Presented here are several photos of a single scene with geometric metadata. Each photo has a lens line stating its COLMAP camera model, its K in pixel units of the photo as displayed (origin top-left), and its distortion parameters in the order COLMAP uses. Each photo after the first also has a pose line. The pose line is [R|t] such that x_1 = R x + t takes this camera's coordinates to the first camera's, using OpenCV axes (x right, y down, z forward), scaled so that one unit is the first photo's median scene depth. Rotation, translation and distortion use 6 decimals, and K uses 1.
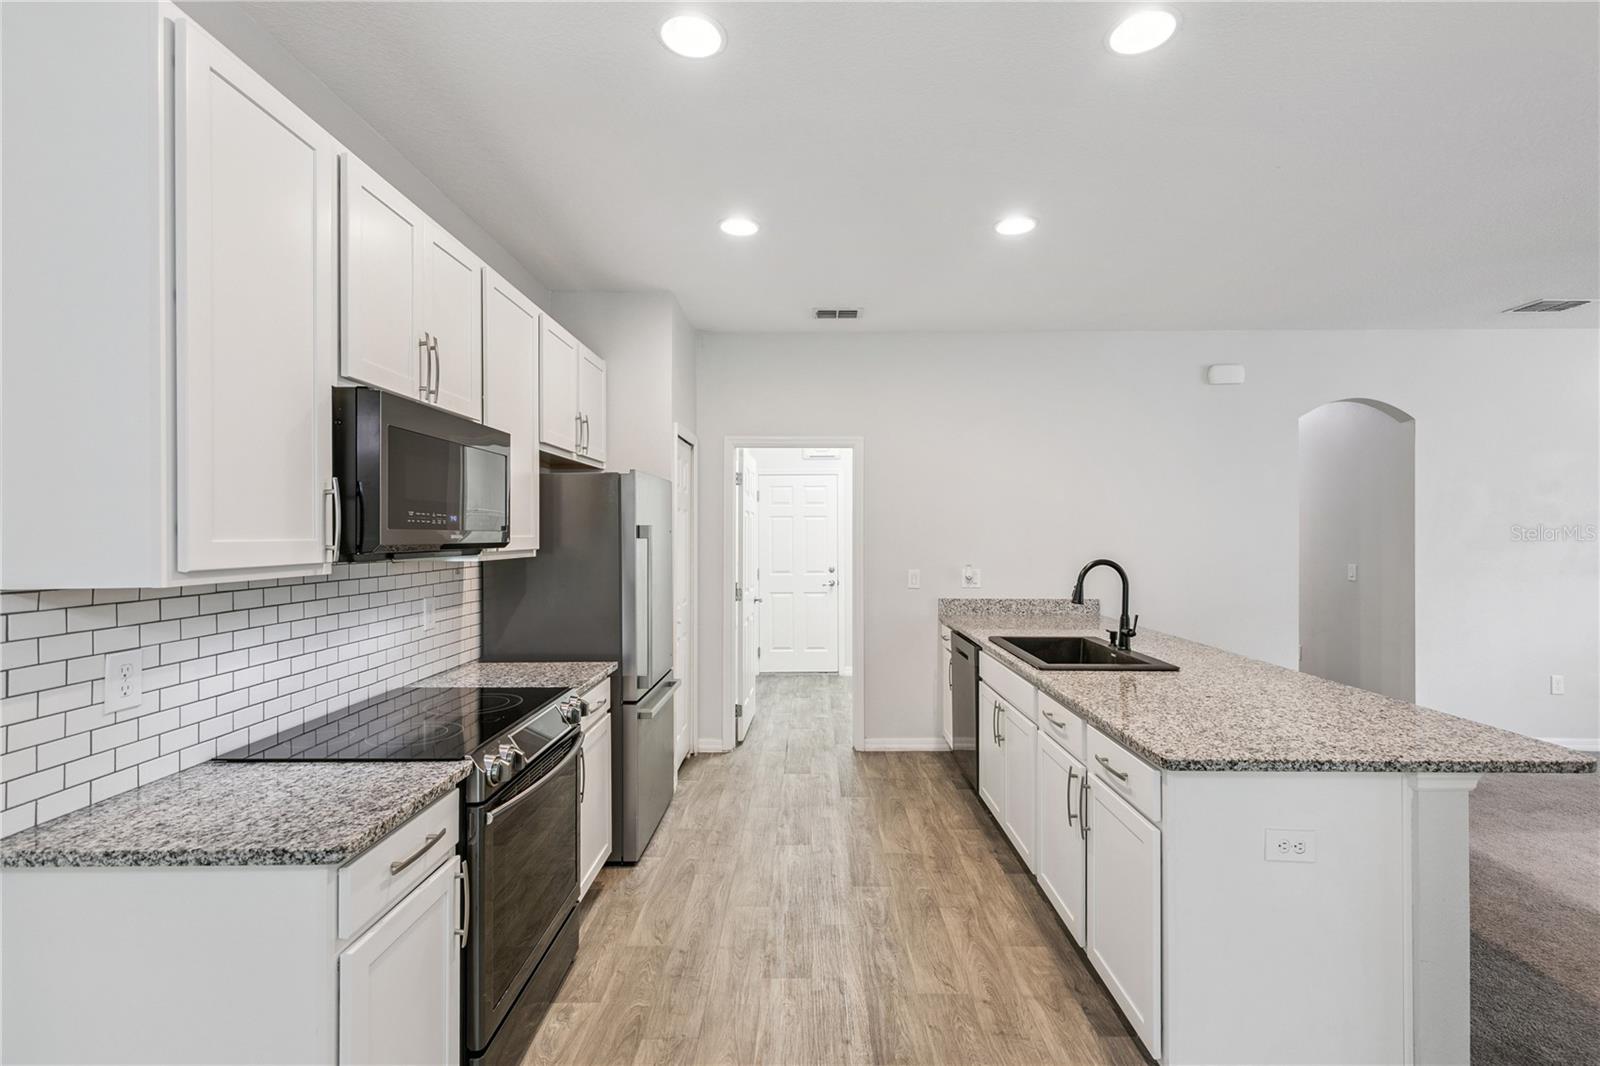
lens RADIAL K [[715.6, 0, 814.9], [0, 715.6, 533.9], [0, 0, 1]] dist [0.005525, -0.002113]
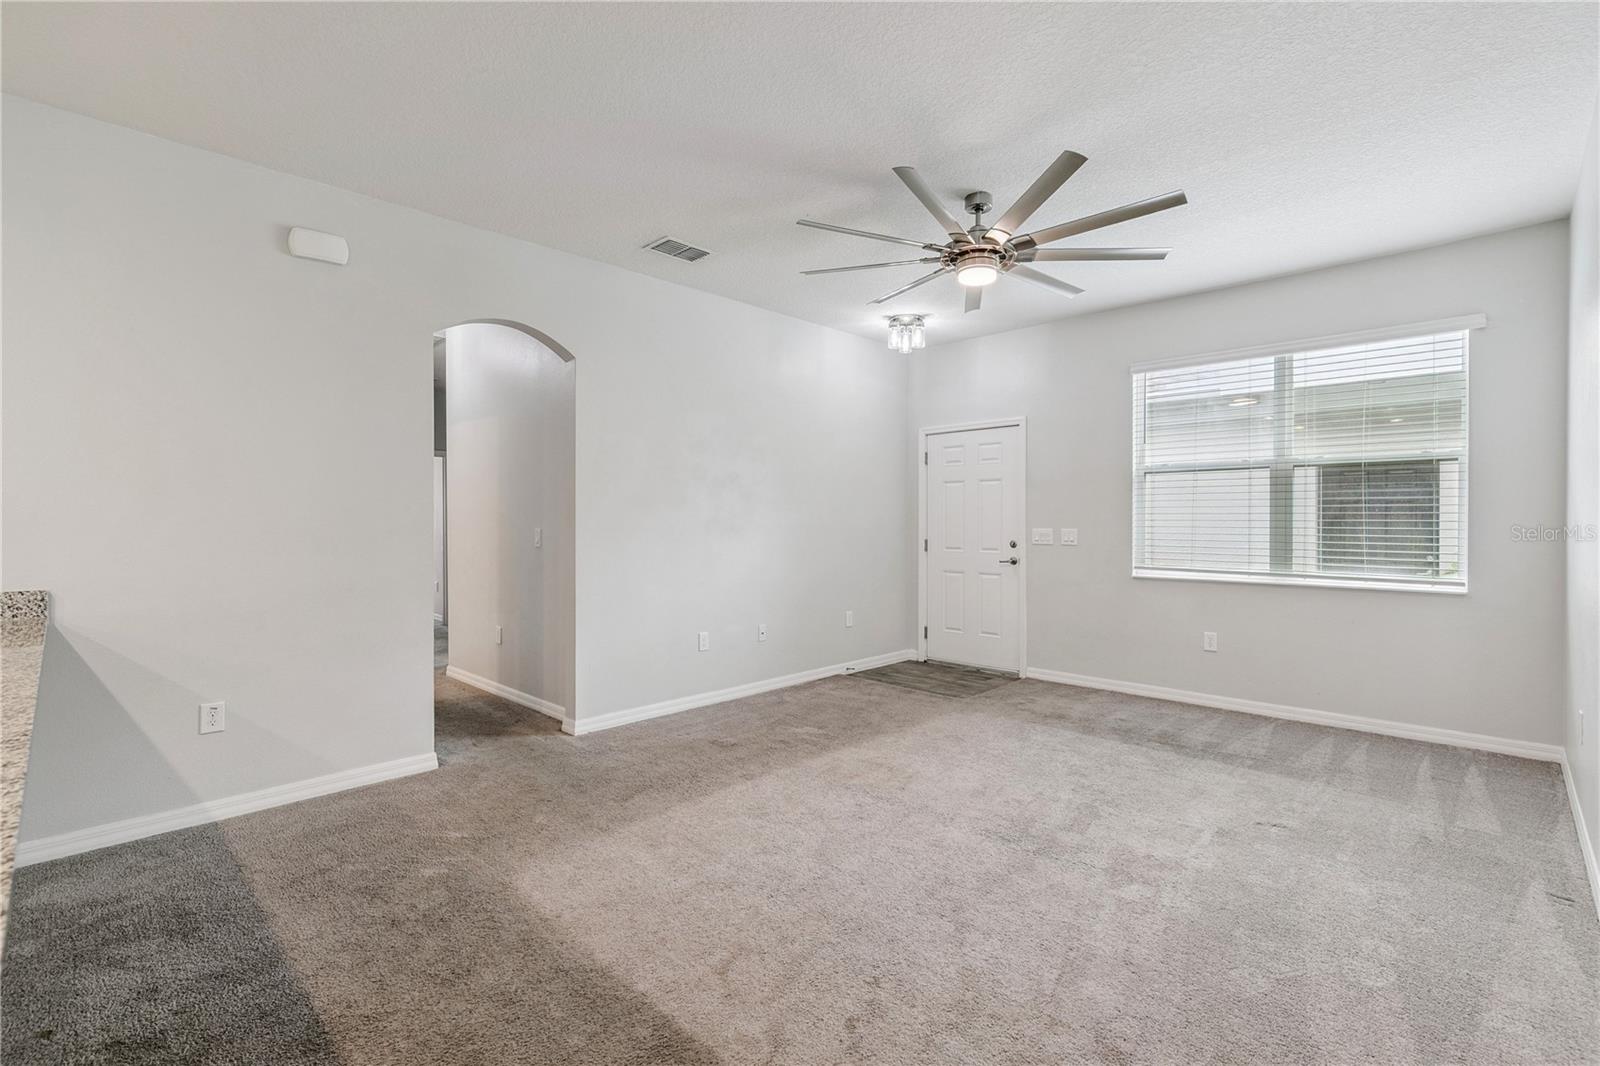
lens RADIAL K [[715.6, 0, 815.8], [0, 715.6, 527.1], [0, 0, 1]] dist [0.005525, -0.002113]
pose [[0.693418, -0.007172, 0.720500, 0.641598], [0.001418, 0.999962, 0.008589, 0.061912], [-0.720534, -0.004934, 0.693402, 0.289289]]
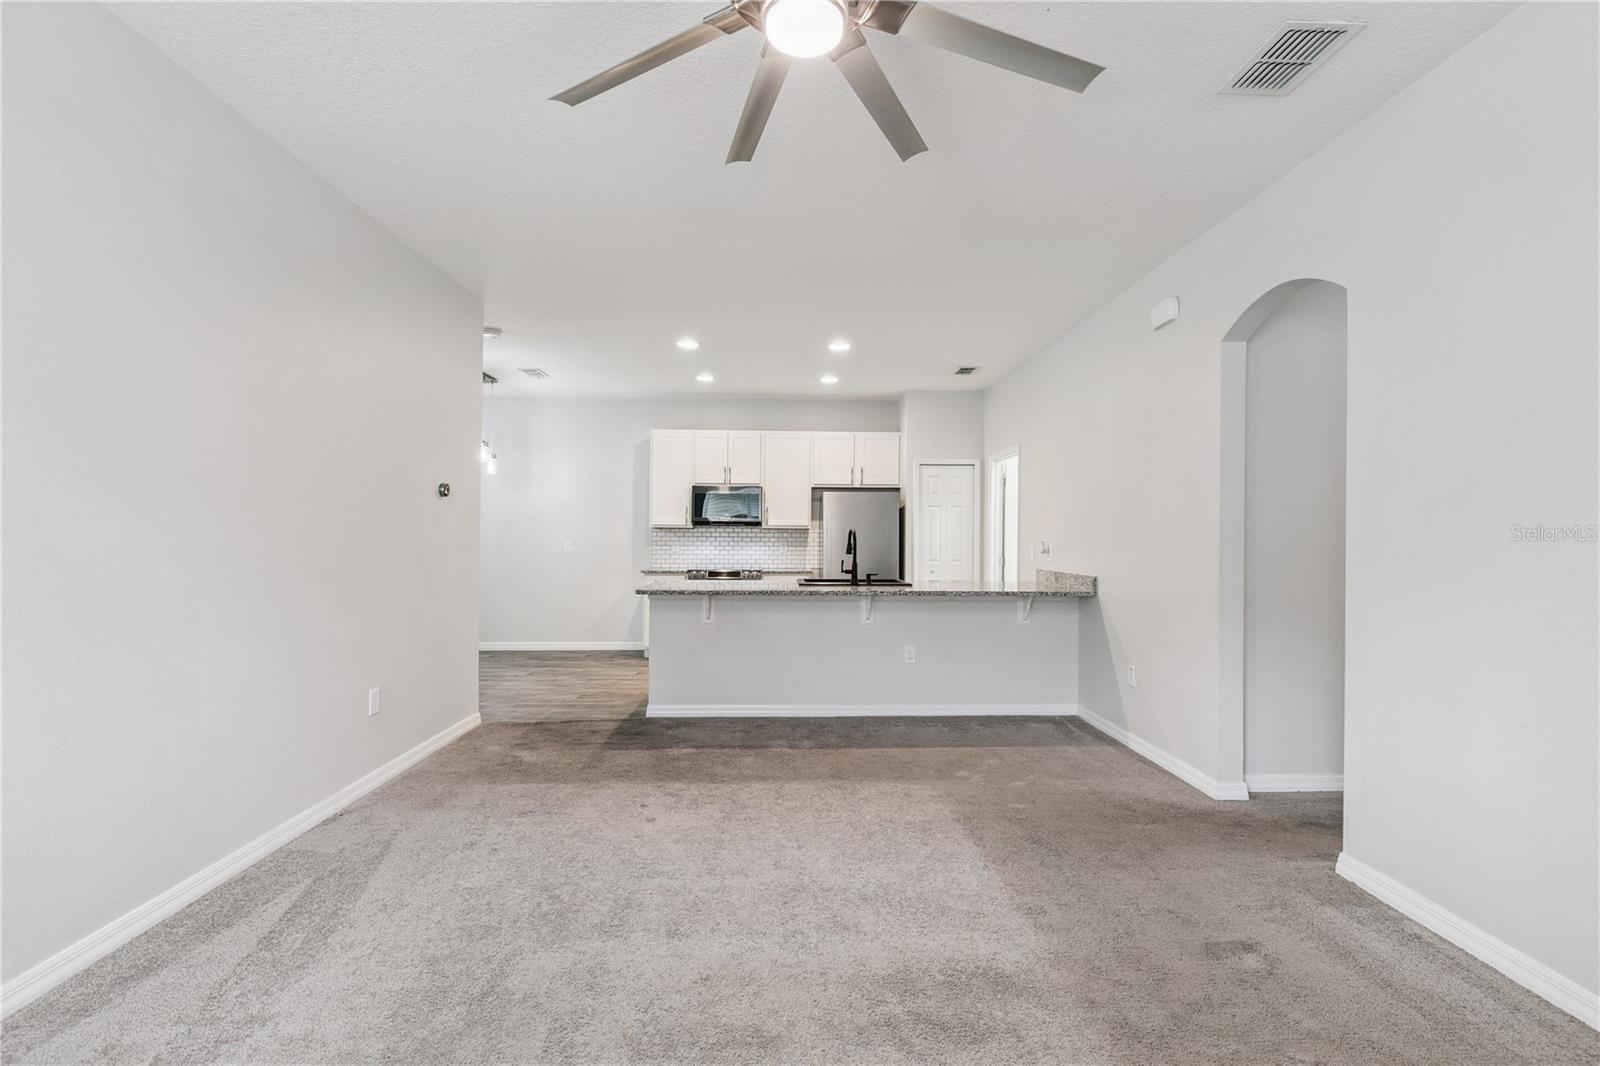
lens RADIAL K [[715.6, 0, 810.1], [0, 715.6, 534.0], [0, 0, 1]] dist [0.005525, -0.002113]
pose [[0.036882, -0.004077, -0.999311, 2.183027], [-0.007564, 0.999962, -0.004358, 0.061370], [0.999291, 0.007720, 0.036850, 0.879370]]
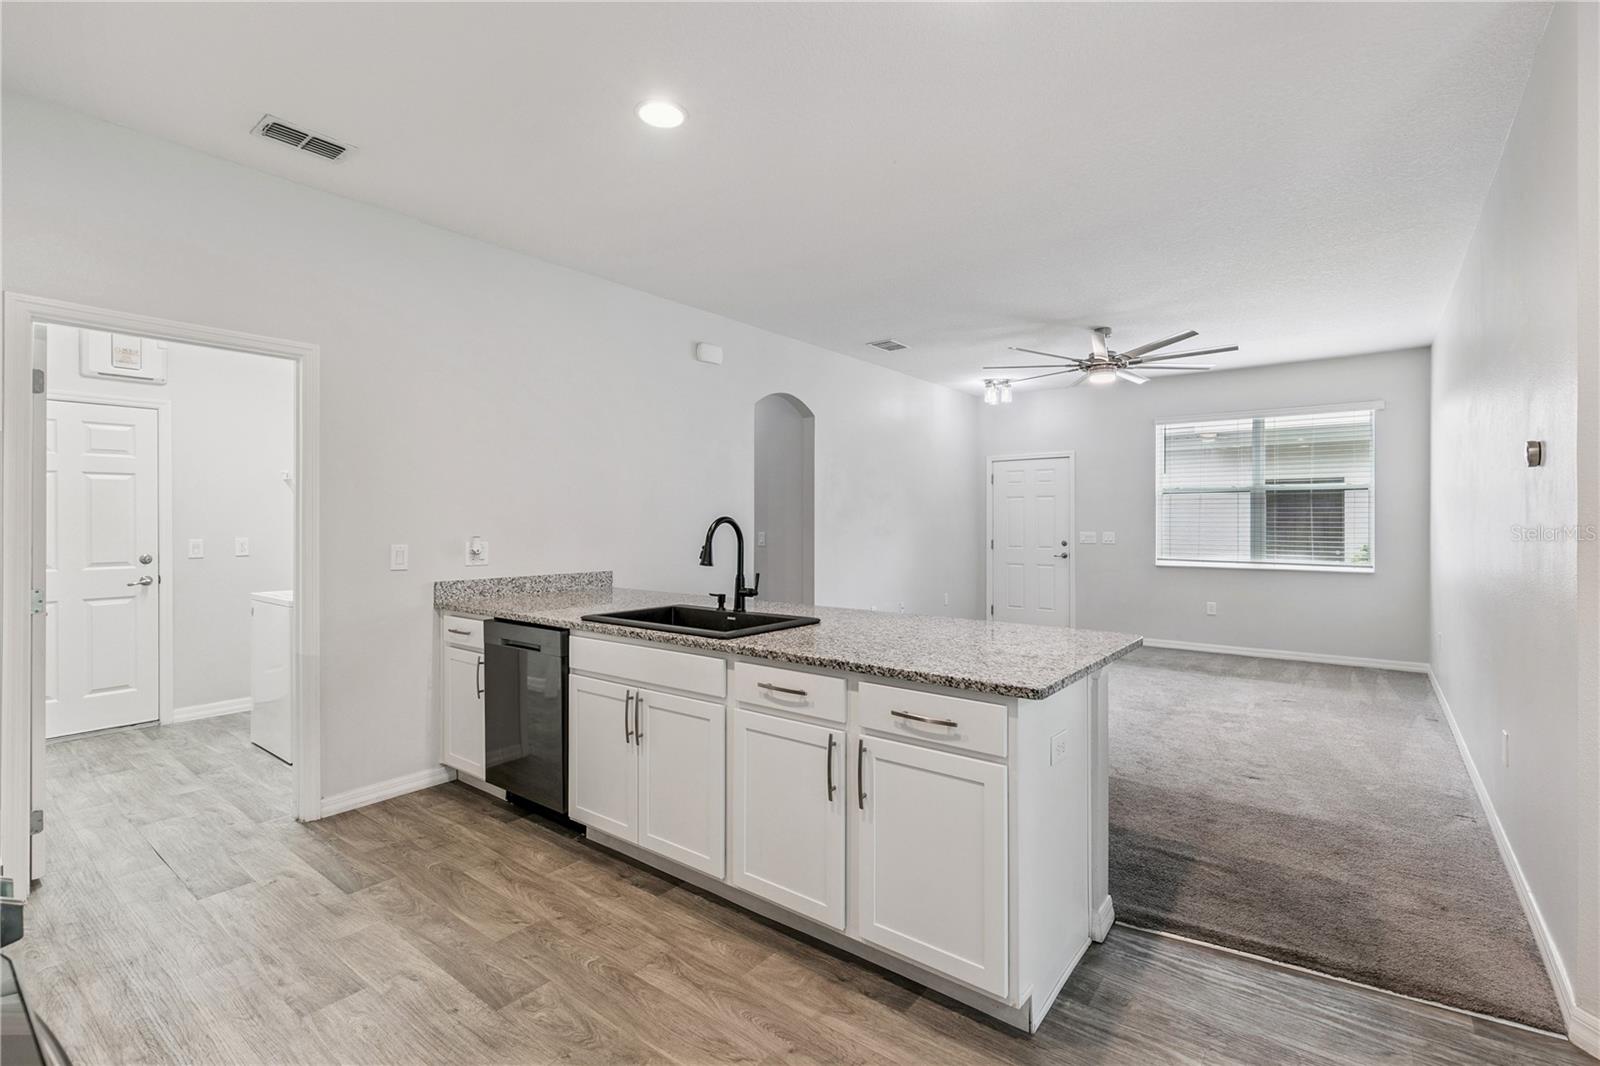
lens RADIAL K [[715.6, 0, 816.6], [0, 715.6, 523.8], [0, 0, 1]] dist [0.005525, -0.002113]
pose [[0.610843, -0.003485, 0.791744, -0.271747], [0.001528, 0.999994, 0.003223, 0.042846], [-0.791751, -0.000759, 0.610844, 0.350024]]
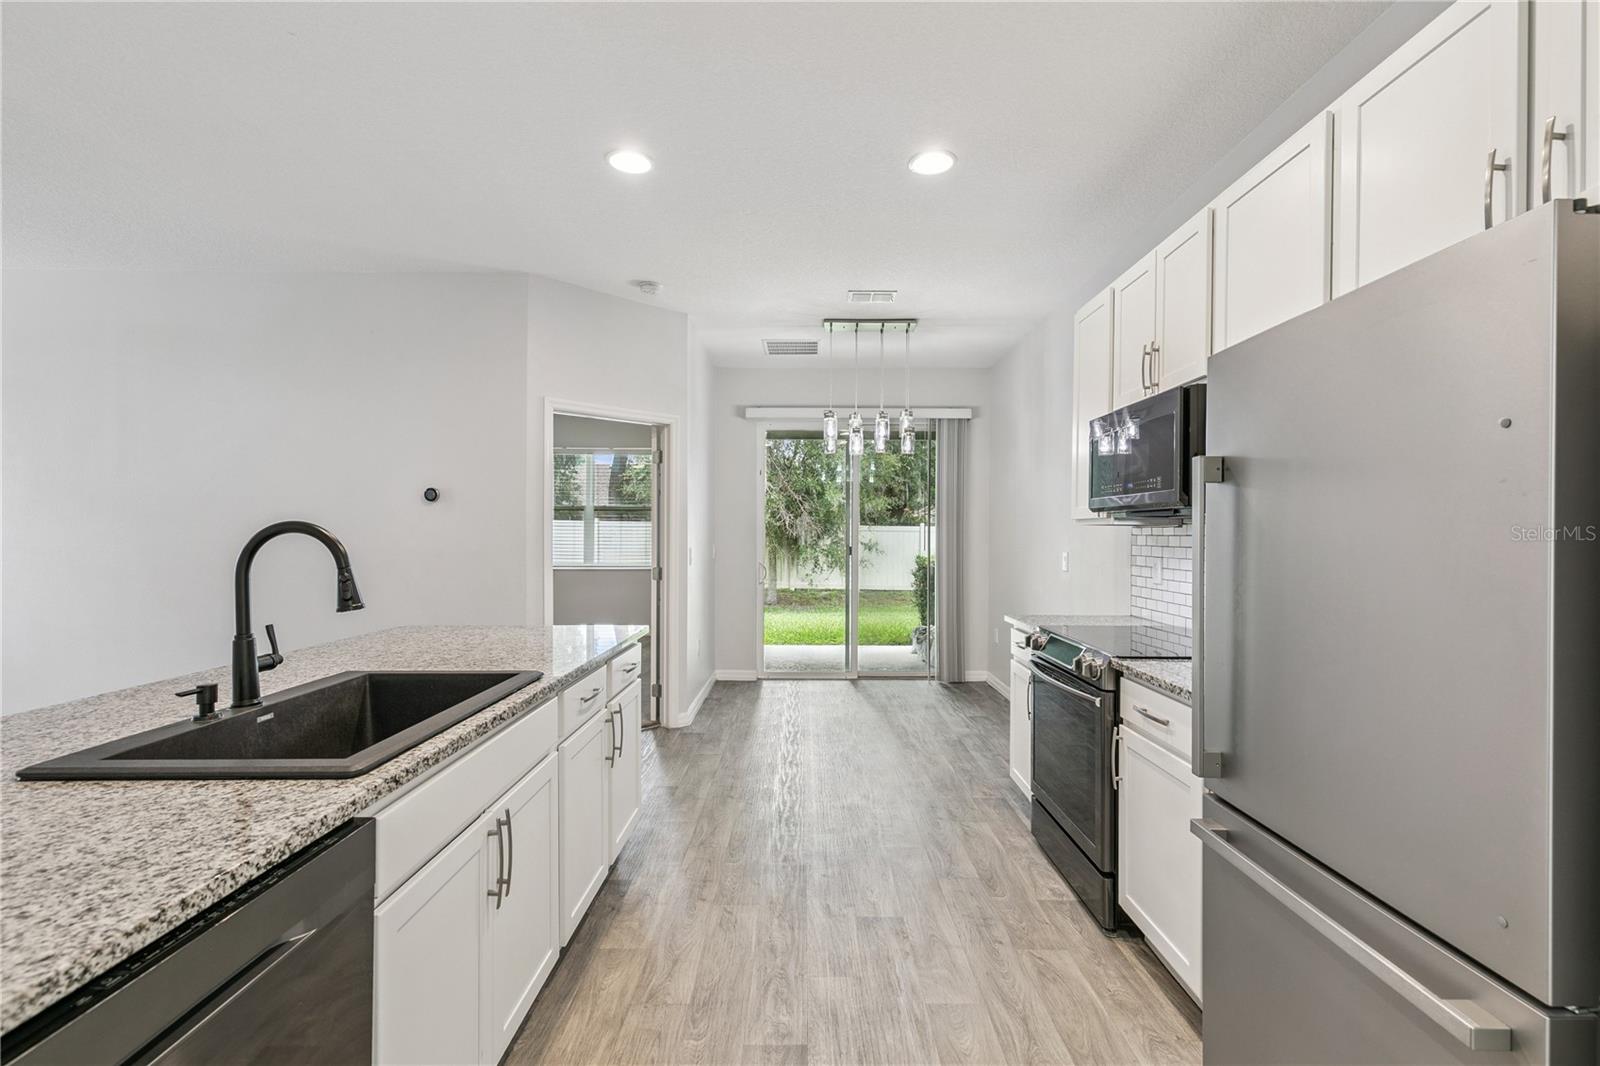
lens RADIAL K [[715.6, 0, 798.1], [0, 715.6, 537.9], [0, 0, 1]] dist [0.005525, -0.002113]
pose [[-0.999846, -0.002924, 0.017305, 0.048076], [-0.002764, 0.999953, 0.009276, 0.042607], [-0.017332, 0.009226, -0.999807, 1.539843]]
